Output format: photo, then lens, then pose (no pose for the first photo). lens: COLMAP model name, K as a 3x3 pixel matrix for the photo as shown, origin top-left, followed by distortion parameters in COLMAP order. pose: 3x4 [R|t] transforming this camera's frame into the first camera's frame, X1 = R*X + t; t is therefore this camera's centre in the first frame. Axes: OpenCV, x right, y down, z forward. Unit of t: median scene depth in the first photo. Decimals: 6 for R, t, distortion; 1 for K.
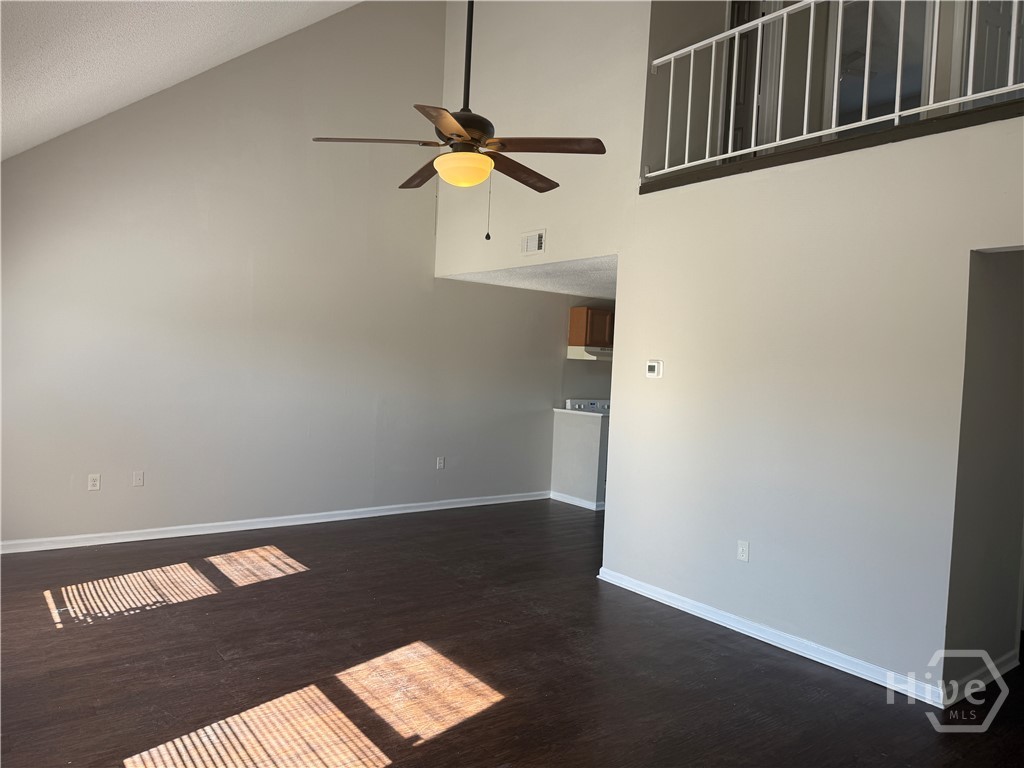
lens RADIAL K [[737.3, 0, 516.9], [0, 737.3, 397.3], [0, 0, 1]] dist [0.092430, -0.136526]
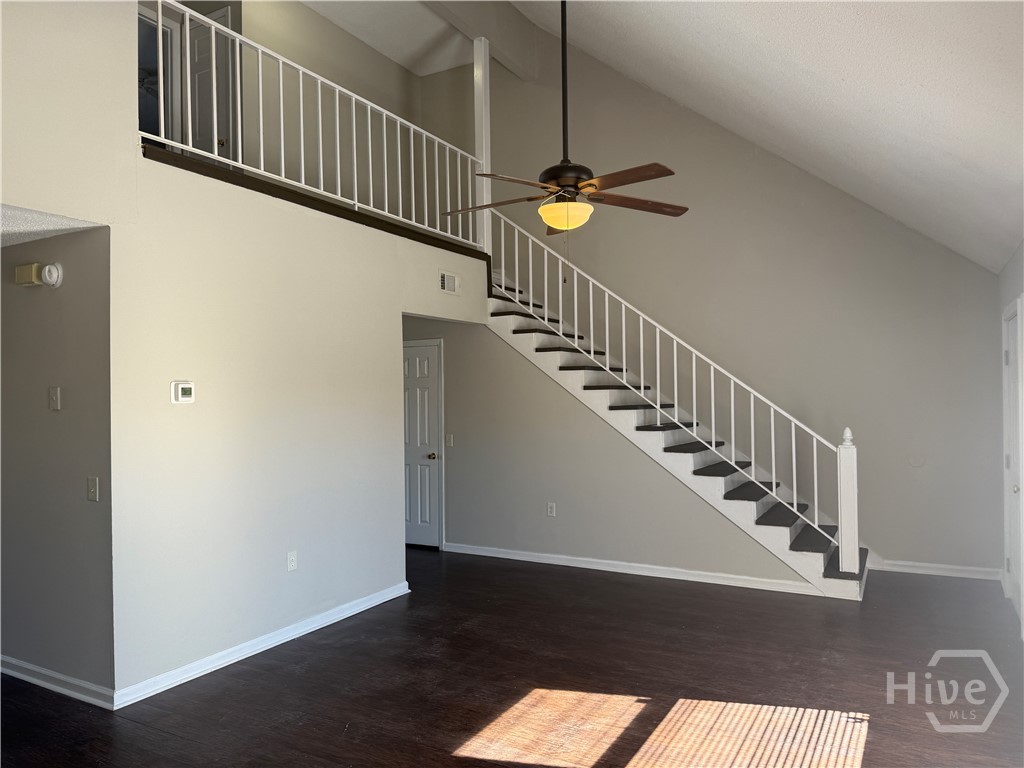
lens RADIAL K [[737.3, 0, 516.9], [0, 737.3, 397.3], [0, 0, 1]] dist [0.092430, -0.136526]
pose [[-0.414688, -0.045845, 0.908808, -0.965164], [0.033952, 0.997255, 0.065799, -0.102687], [-0.909330, 0.058142, -0.411993, 1.412918]]
